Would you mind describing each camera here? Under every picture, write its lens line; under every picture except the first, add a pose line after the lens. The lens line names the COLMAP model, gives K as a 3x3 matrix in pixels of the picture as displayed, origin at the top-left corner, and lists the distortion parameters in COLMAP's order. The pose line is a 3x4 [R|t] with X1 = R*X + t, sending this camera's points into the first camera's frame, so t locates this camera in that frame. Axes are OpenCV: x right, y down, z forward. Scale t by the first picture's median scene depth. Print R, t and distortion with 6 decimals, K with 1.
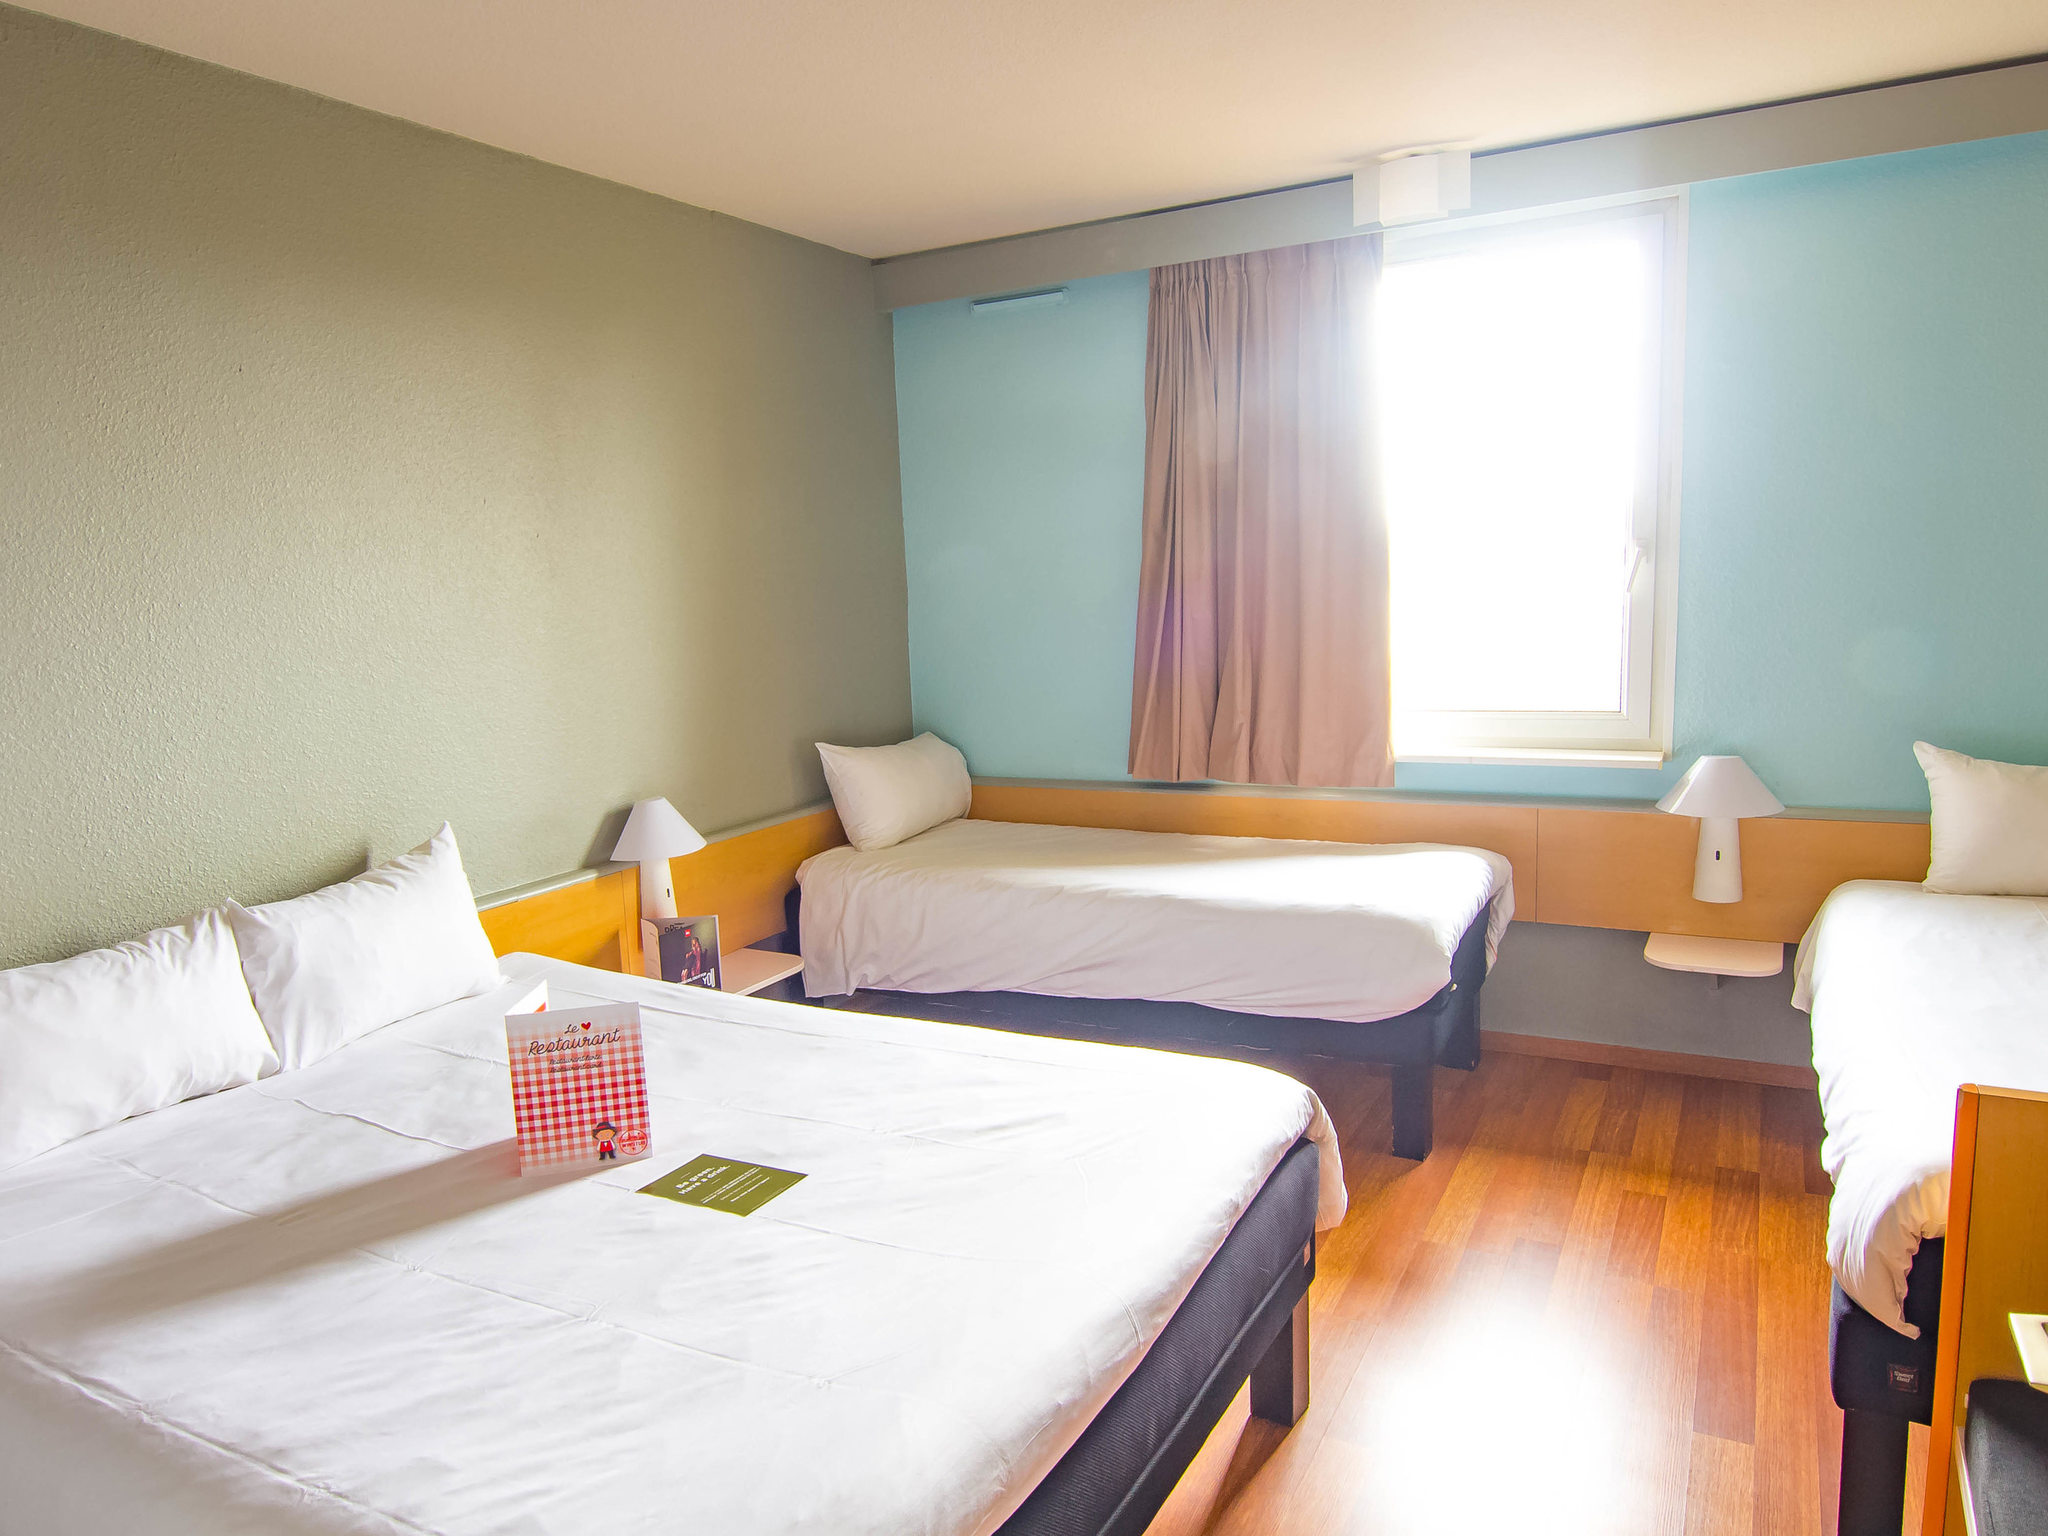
lens RADIAL K [[1394.7, 0, 1012.0], [0, 1394.7, 768.5], [0, 0, 1]] dist [-0.008718, -0.014481]
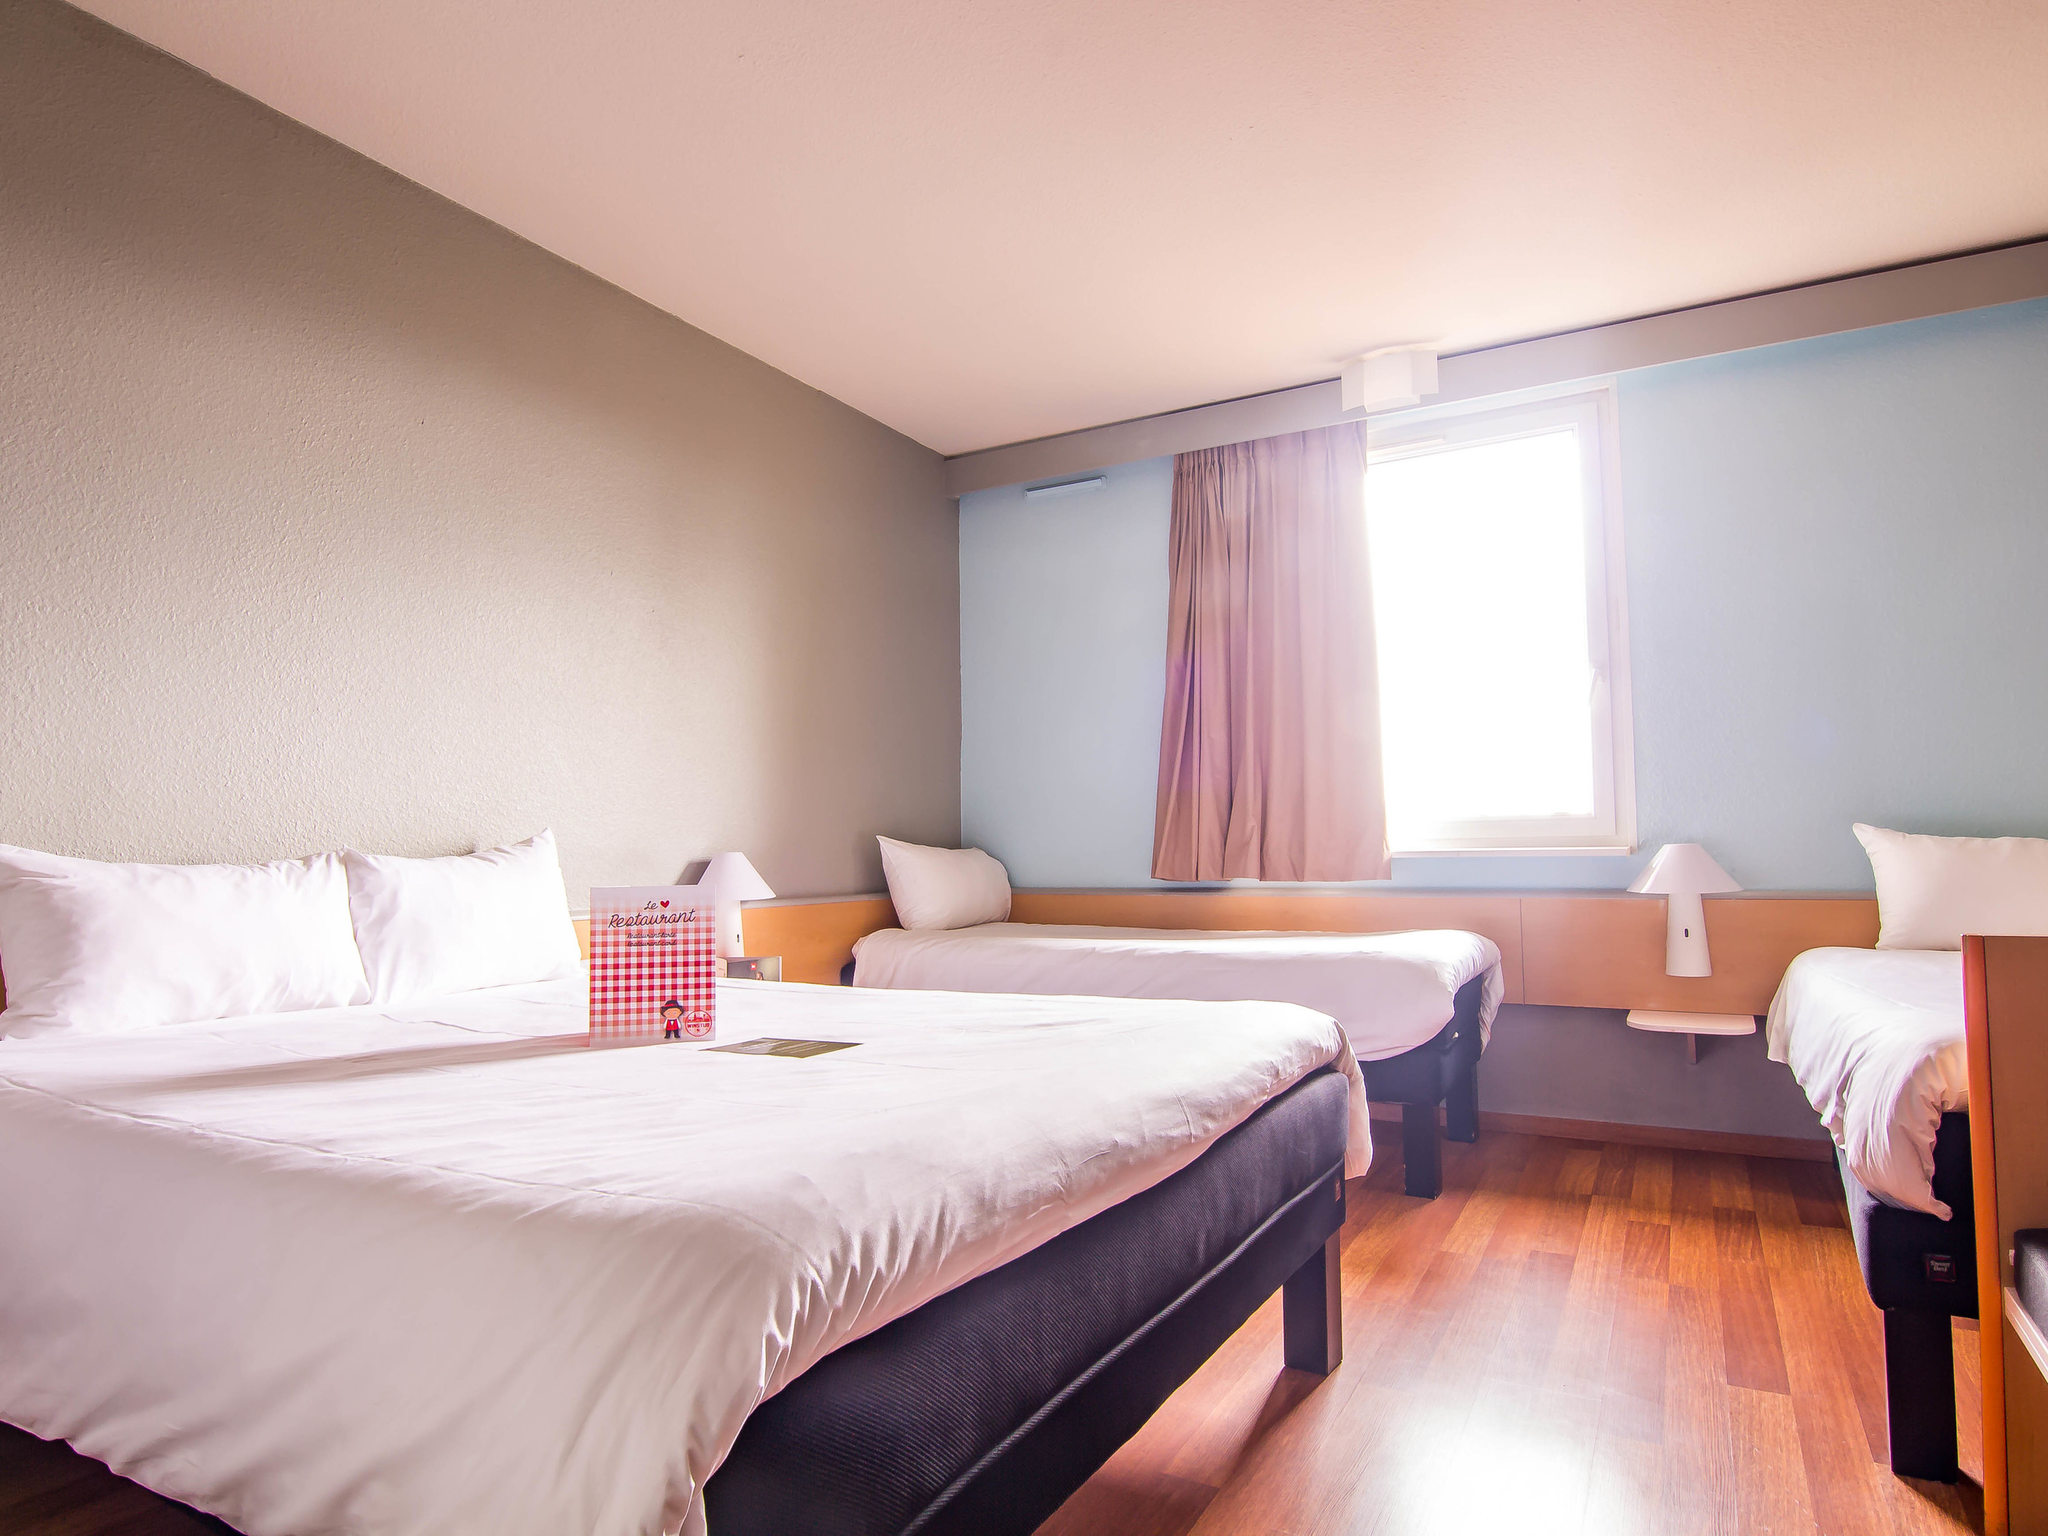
lens RADIAL K [[1199.8, 0, 1034.2], [0, 1199.8, 764.2], [0, 0, 1]] dist [-0.010432, -0.013676]
pose [[0.999564, 0.029132, -0.004728, -0.012757], [-0.029463, 0.975637, -0.217402, 0.171636], [-0.001721, 0.217446, 0.976071, 0.047560]]
